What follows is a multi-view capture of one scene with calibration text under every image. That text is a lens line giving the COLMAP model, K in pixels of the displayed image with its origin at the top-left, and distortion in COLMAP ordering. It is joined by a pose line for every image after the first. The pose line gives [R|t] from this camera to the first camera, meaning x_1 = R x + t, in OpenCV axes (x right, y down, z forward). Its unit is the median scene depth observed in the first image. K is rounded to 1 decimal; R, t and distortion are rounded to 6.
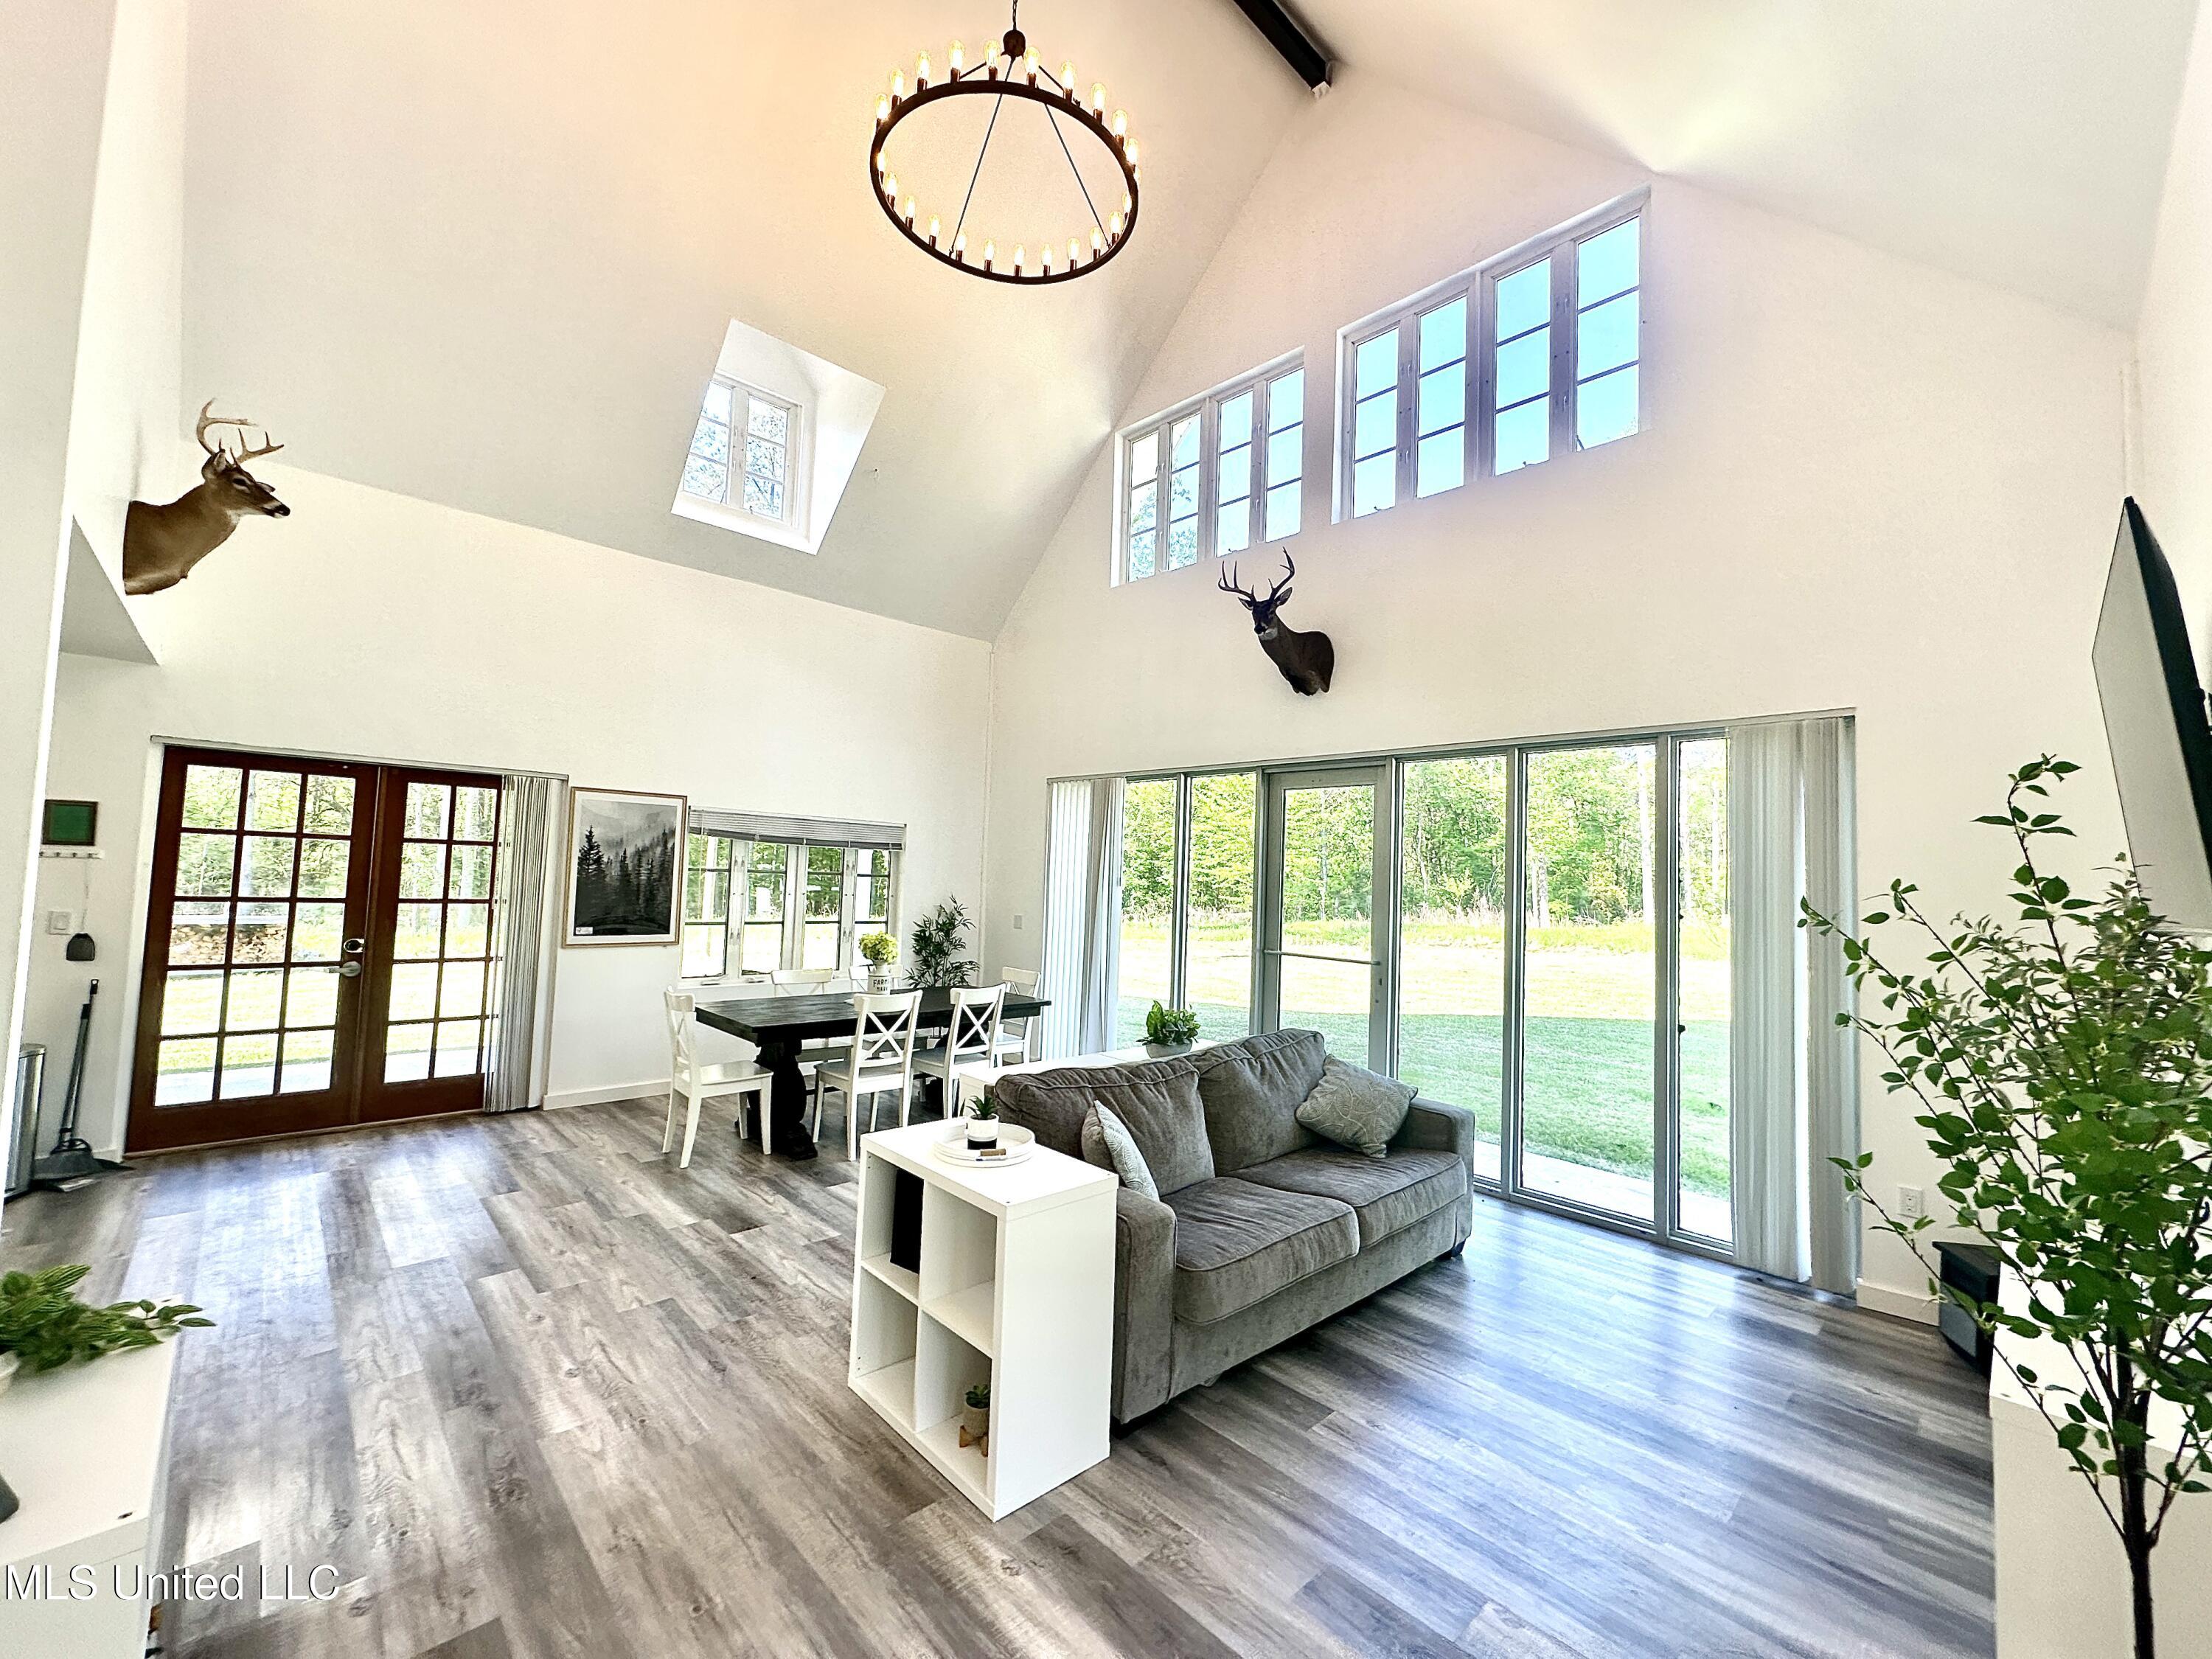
lens RADIAL K [[888.7, 0, 1106.9], [0, 888.7, 820.0], [0, 0, 1]] dist [-0.002496, 0.000608]
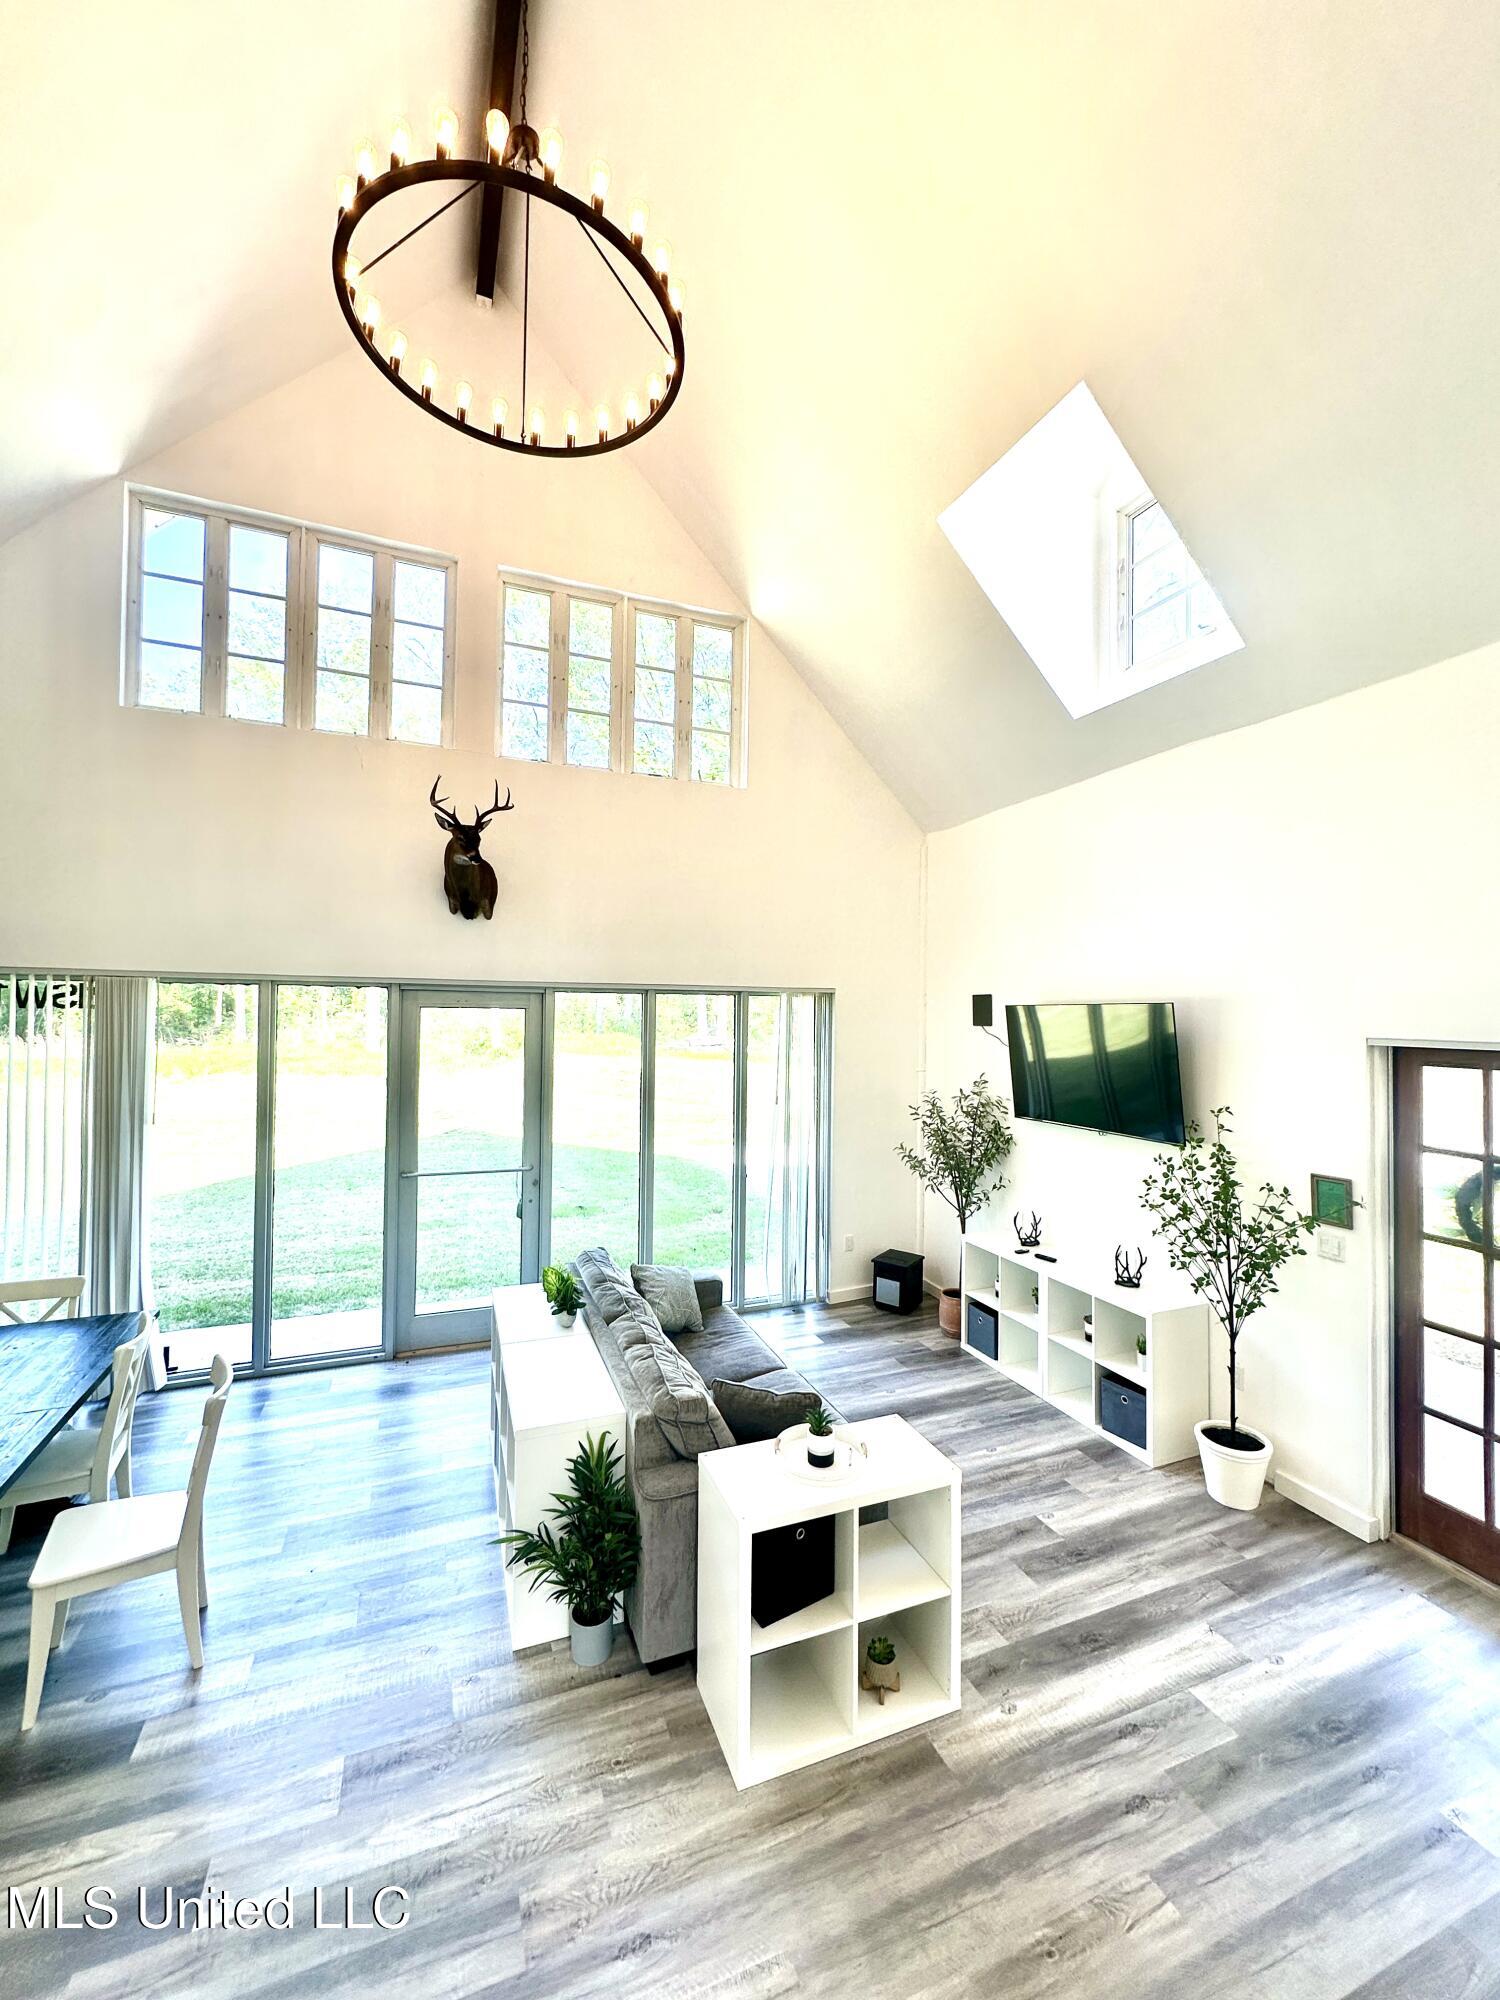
lens RADIAL K [[803.5, 0, 747.3], [0, 803.5, 994.4], [0, 0, 1]] dist [-0.002496, 0.000608]
pose [[0.369001, -0.013853, 0.929326, -0.566797], [-0.060279, 0.997427, 0.038803, -0.121616], [-0.927472, -0.070337, 0.367216, 0.398388]]
